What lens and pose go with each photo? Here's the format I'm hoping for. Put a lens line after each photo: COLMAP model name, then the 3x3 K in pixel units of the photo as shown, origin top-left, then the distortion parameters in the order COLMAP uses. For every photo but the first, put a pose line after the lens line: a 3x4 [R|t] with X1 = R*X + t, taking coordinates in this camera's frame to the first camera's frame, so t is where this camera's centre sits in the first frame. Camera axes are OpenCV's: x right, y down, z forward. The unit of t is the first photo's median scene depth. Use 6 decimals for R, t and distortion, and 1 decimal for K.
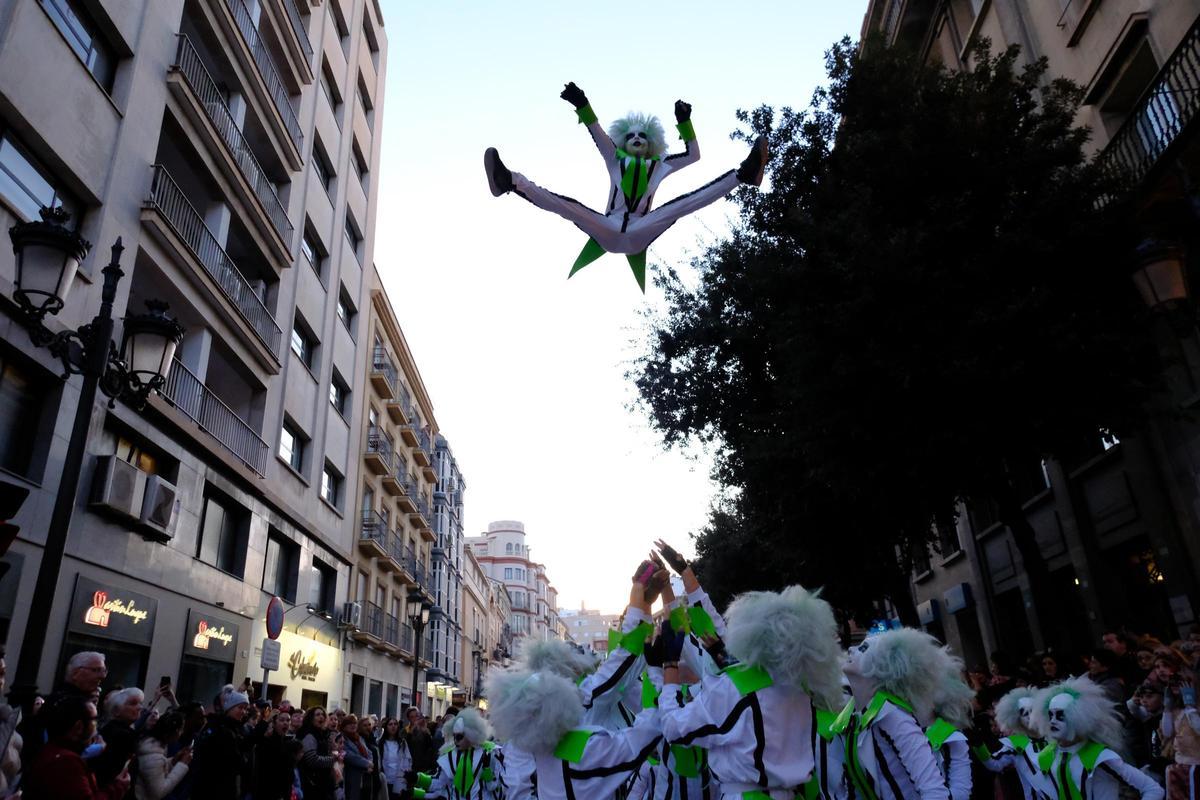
lens RADIAL K [[802.3, 0, 601.0], [0, 802.3, 390.3], [0, 0, 1]] dist [0.006064, 0.005434]
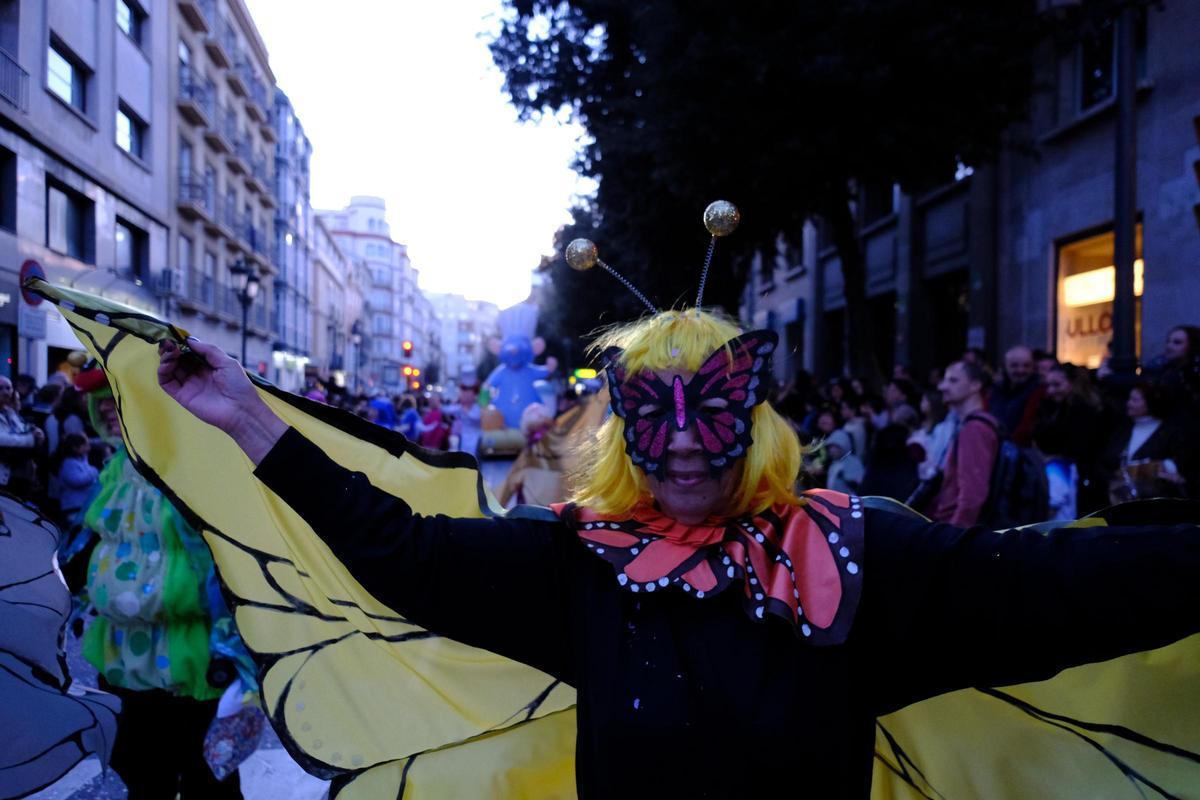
lens RADIAL K [[802.3, 0, 600.9], [0, 802.3, 402.0], [0, 0, 1]] dist [0.006064, 0.005434]
pose [[0.984579, 0.051858, 0.167076, 0.025341], [-0.112339, 0.919538, 0.376603, 0.001993], [-0.134103, -0.389564, 0.911184, 0.029881]]
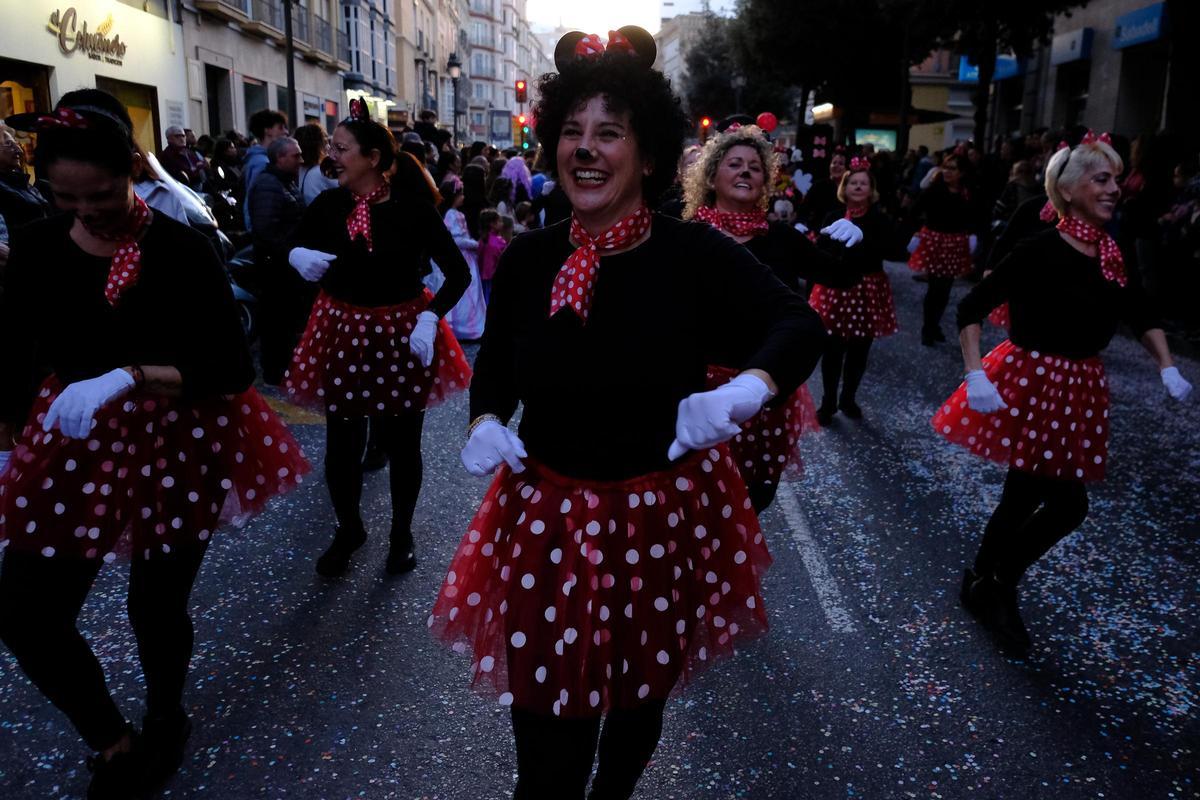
lens RADIAL K [[917.7, 0, 688.0], [0, 917.7, 352.6], [0, 0, 1]] dist [-0.004773, 0.007391]
pose [[0.990207, 0.047403, 0.131314, -0.006379], [-0.113201, 0.823103, 0.556496, 0.080506], [-0.081705, -0.565911, 0.820408, 0.206303]]
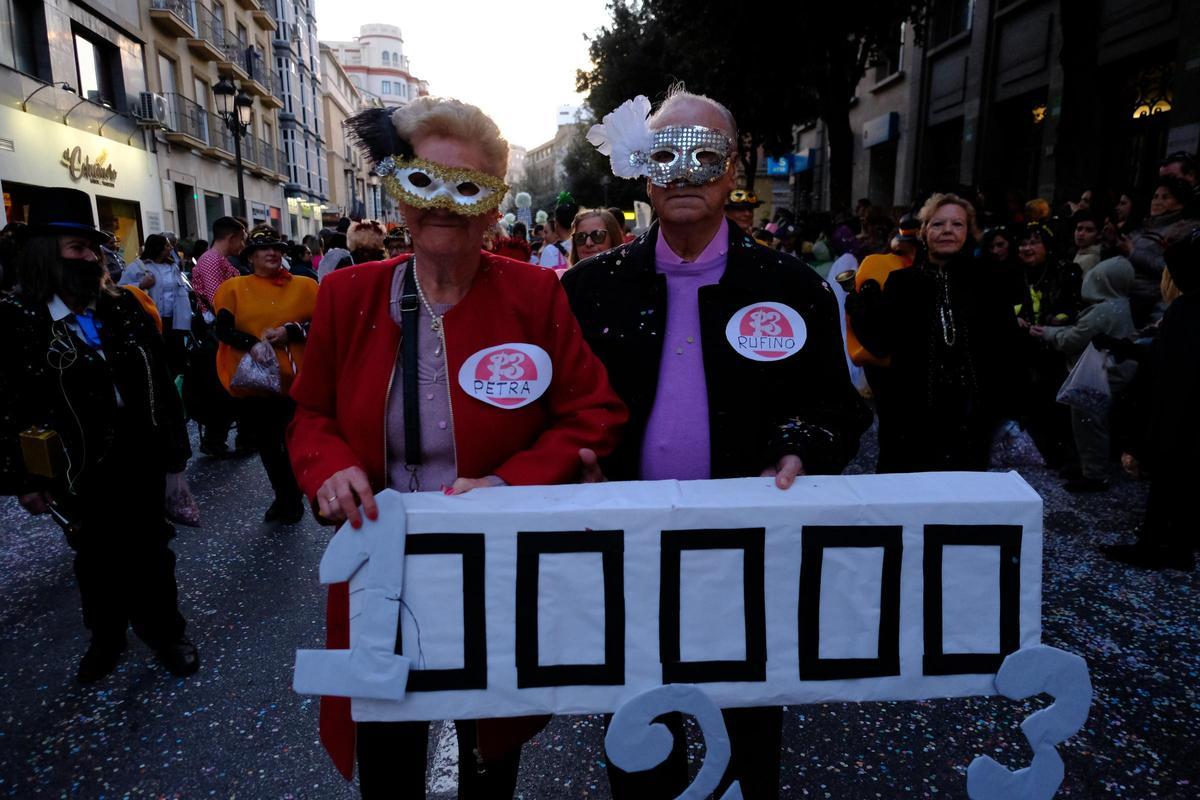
lens RADIAL K [[802.3, 0, 600.7], [0, 802.3, 402.6], [0, 0, 1]] dist [0.006064, 0.005434]
pose [[0.990646, 0.012394, 0.135892, 0.021196], [-0.085100, 0.834597, 0.544249, 0.044027], [-0.106670, -0.550722, 0.827845, 0.114305]]
